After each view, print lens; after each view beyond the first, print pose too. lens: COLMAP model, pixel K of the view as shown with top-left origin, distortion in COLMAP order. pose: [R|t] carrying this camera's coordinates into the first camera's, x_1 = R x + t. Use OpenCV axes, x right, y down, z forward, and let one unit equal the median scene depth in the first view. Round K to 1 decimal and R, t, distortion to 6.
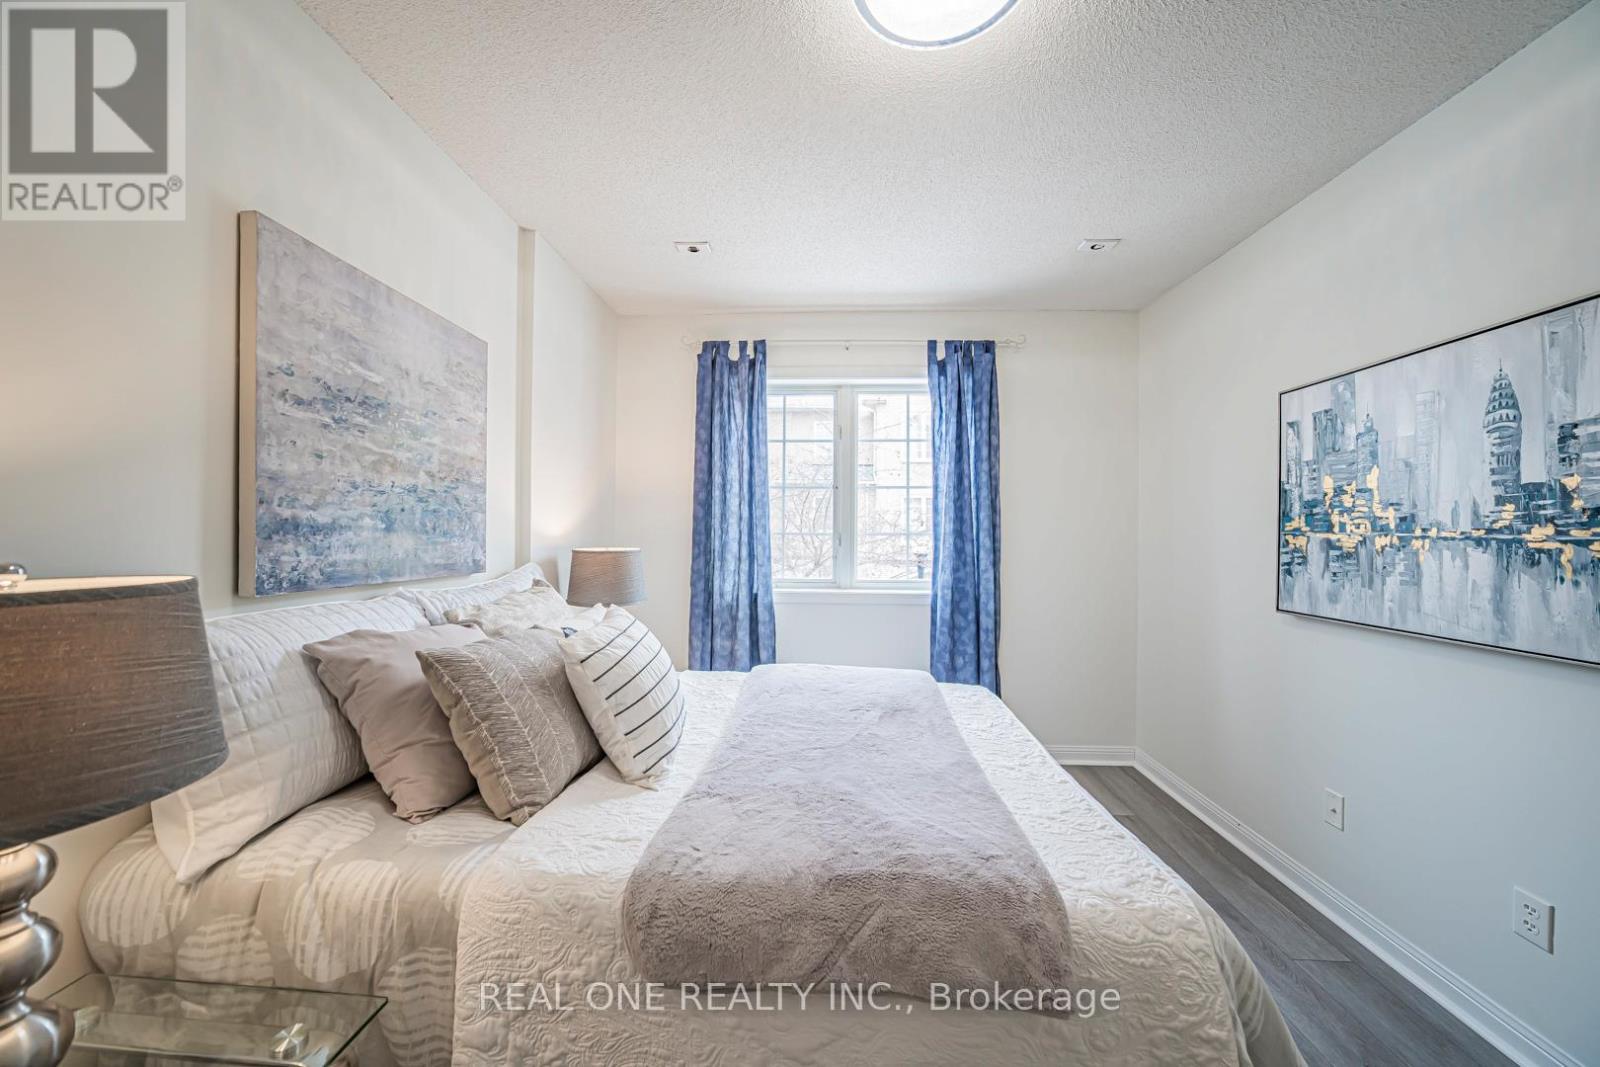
lens RADIAL K [[560.8, 0, 808.3], [0, 560.8, 530.5], [0, 0, 1]] dist [-0.023548, 0.006018]
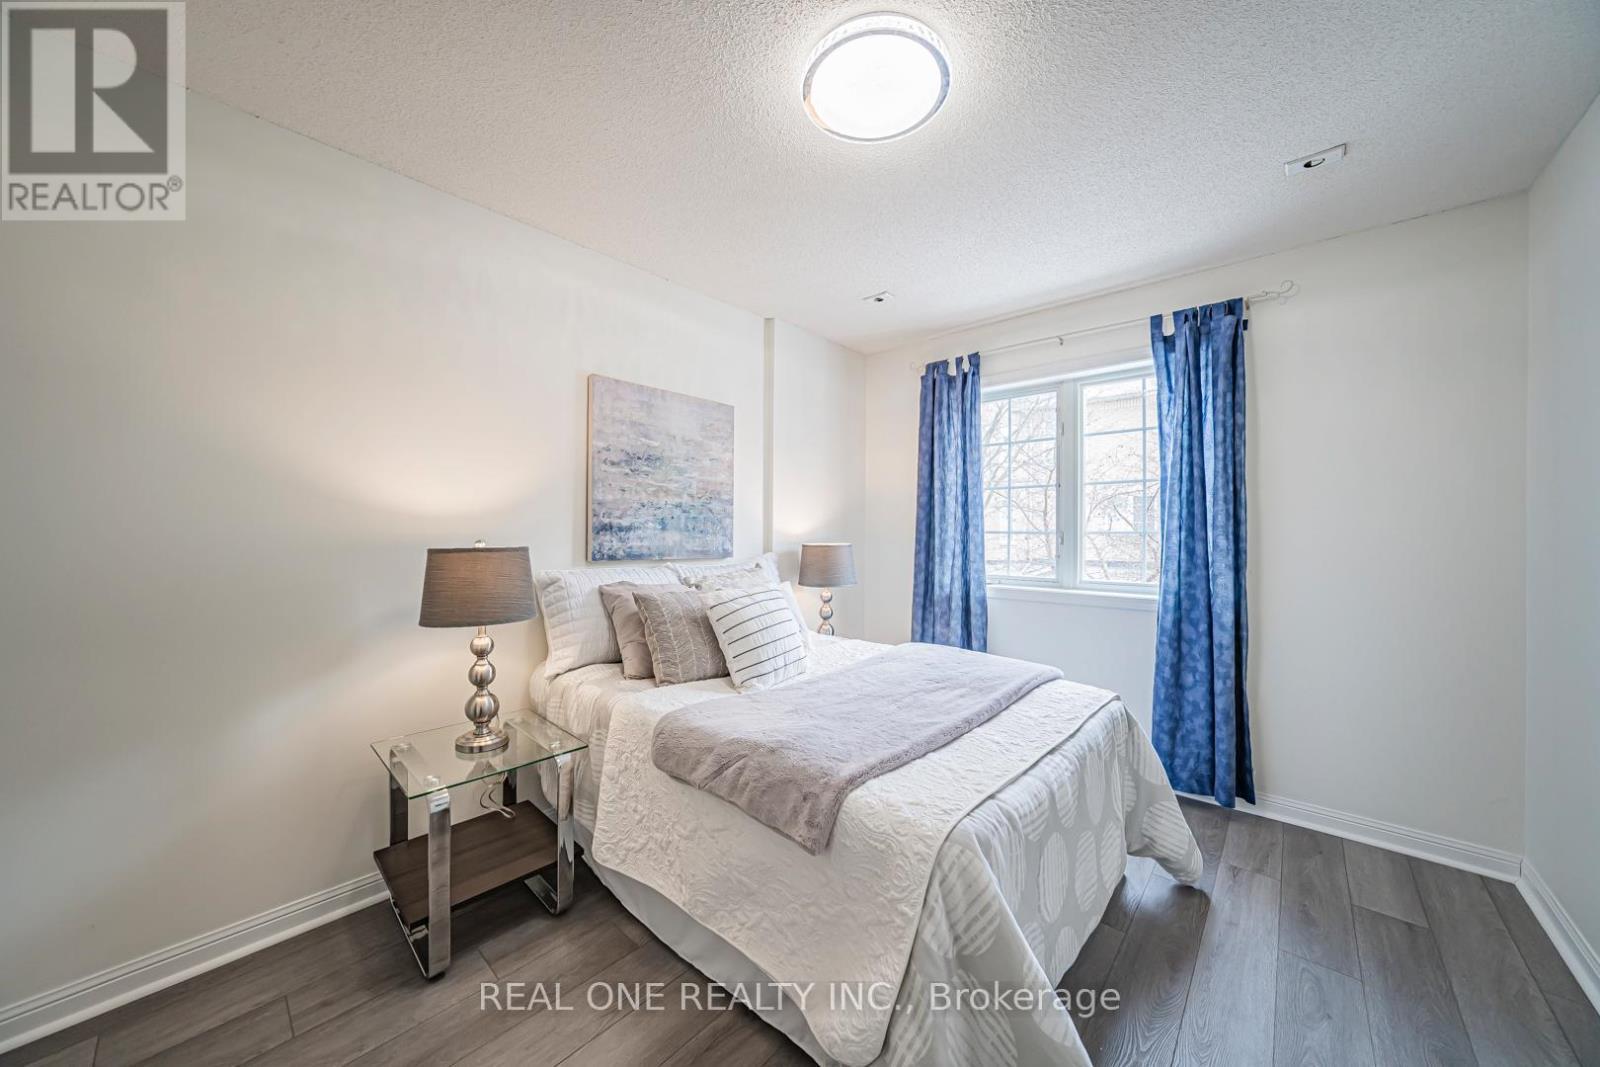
lens RADIAL K [[560.8, 0, 804.4], [0, 560.8, 530.5], [0, 0, 1]] dist [-0.023548, 0.006018]
pose [[0.775396, -0.004373, -0.631460, 0.435246], [0.002892, 0.999990, -0.003374, 0.006253], [0.631468, 0.000790, 0.775401, -0.054228]]
